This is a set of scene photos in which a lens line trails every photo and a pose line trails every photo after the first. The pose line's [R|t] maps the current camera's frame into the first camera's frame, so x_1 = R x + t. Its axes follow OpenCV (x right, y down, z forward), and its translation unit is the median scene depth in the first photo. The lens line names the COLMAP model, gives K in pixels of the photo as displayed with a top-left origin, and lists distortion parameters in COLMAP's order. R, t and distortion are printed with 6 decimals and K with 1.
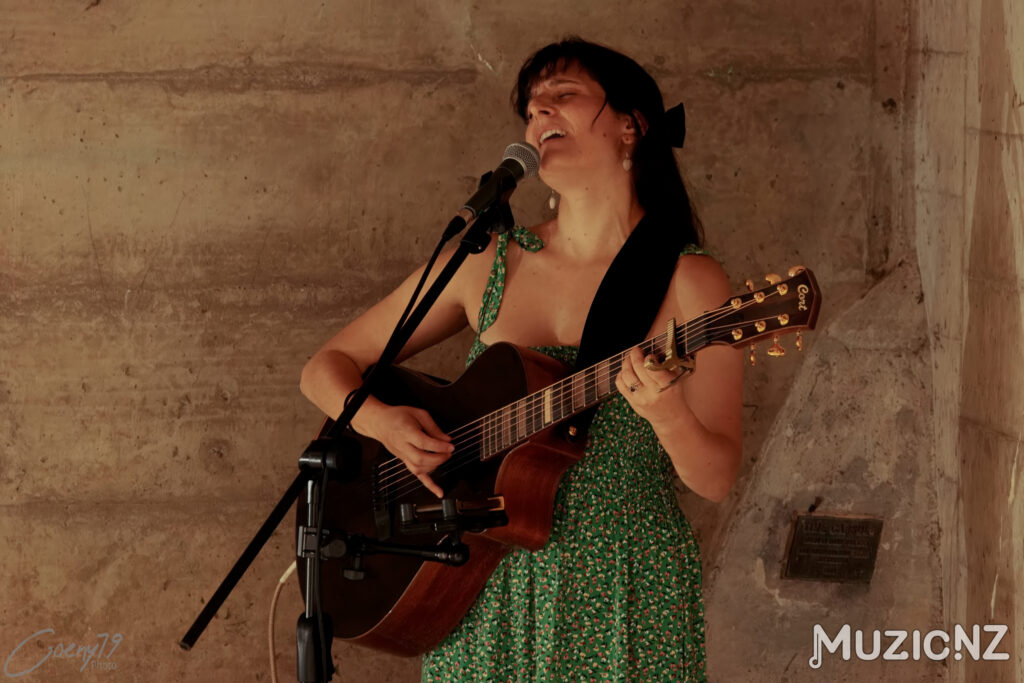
lens RADIAL K [[6586.1, 0, 518.1], [0, 6586.1, 349.4], [0, 0, 1]] dist [-1.066447, 0.000000]
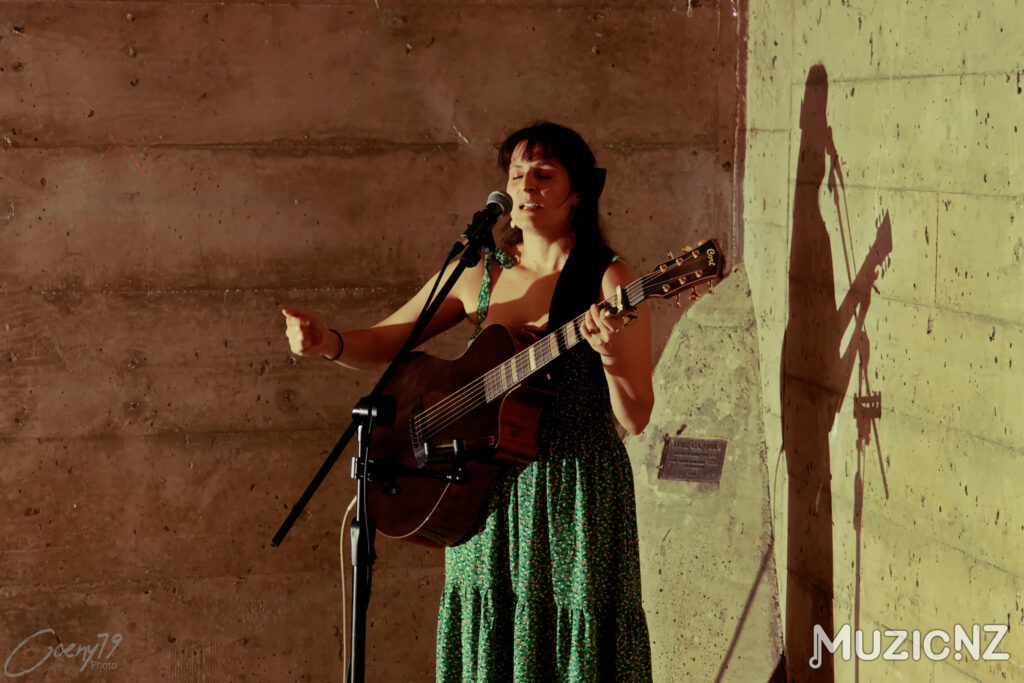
lens RADIAL K [[3306.0, 0, 521.3], [0, 3306.0, 343.4], [0, 0, 1]] dist [0.140363, 0.000000]
pose [[0.999227, -0.002758, 0.039220, -0.021830], [0.002207, 0.999898, 0.014091, -0.007283], [-0.039255, -0.013994, 0.999131, 0.243201]]
